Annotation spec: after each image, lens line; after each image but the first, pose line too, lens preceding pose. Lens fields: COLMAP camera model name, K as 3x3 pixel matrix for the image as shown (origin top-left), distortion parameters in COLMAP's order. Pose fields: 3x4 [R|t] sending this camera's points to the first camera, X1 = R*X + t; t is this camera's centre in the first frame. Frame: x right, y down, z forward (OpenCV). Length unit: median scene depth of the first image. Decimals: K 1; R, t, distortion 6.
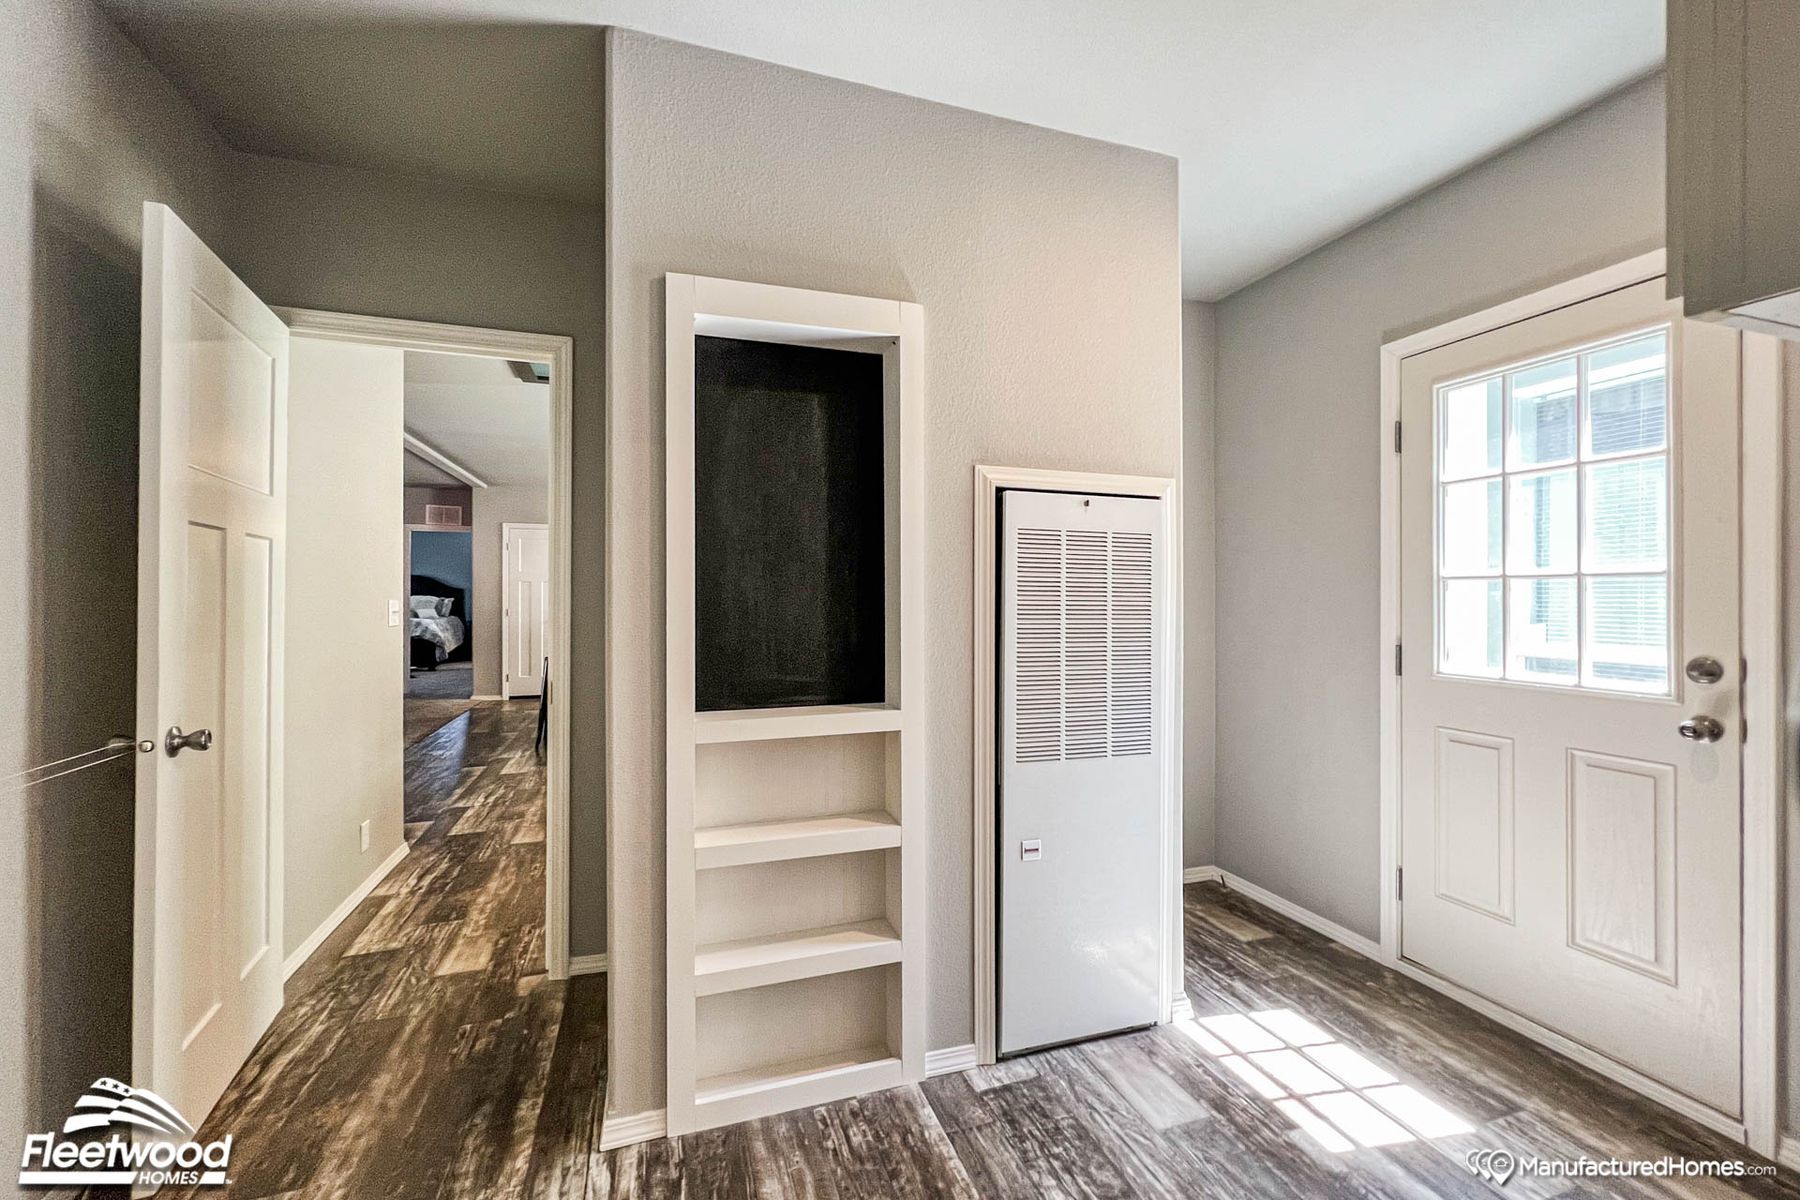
lens RADIAL K [[738.5, 0, 907.1], [0, 738.5, 599.0], [0, 0, 1]] dist [-0.004095, 0.000749]
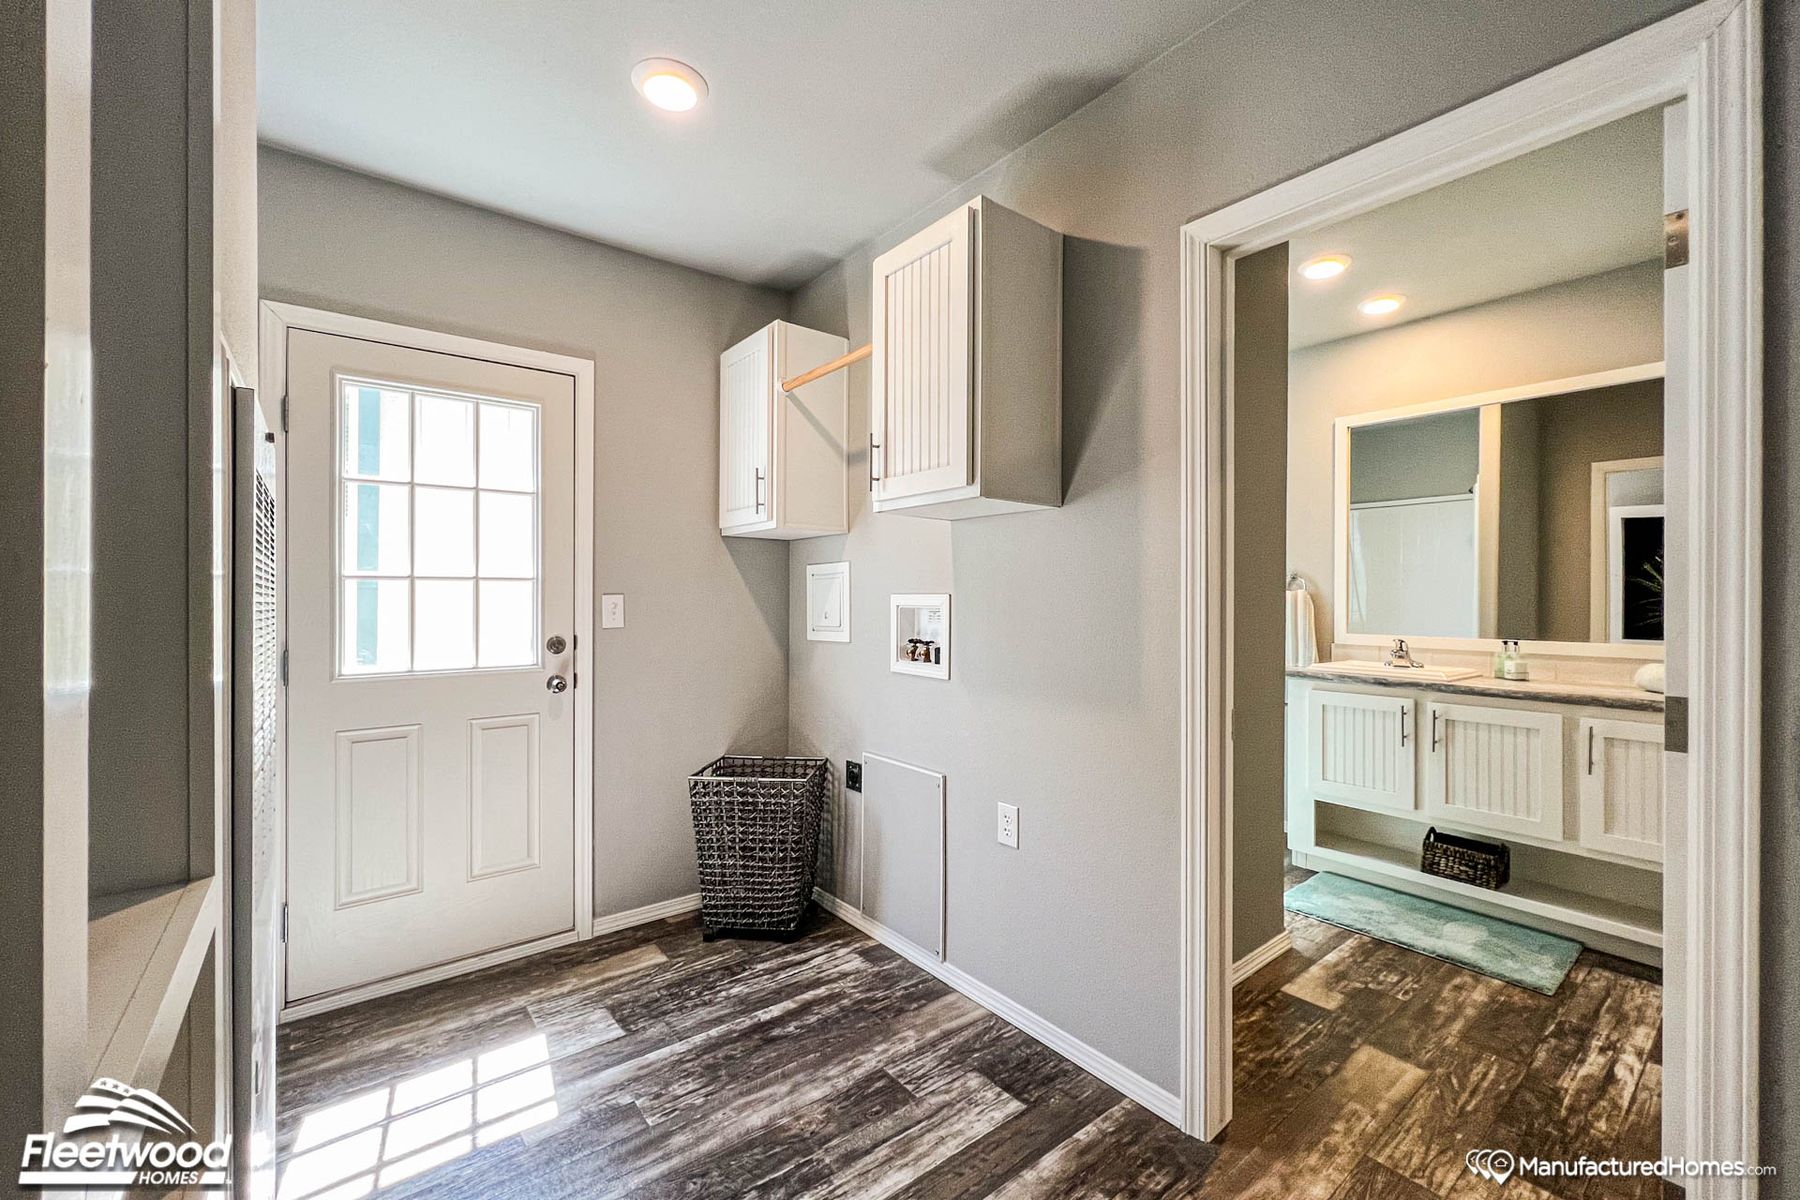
lens RADIAL K [[738.5, 0, 893.5], [0, 738.5, 595.6], [0, 0, 1]] dist [-0.004095, 0.000749]
pose [[-0.335621, 0.001935, 0.941995, -0.564188], [0.001285, 0.999998, -0.001596, -0.001050], [-0.941996, 0.000675, -0.335623, 0.852003]]
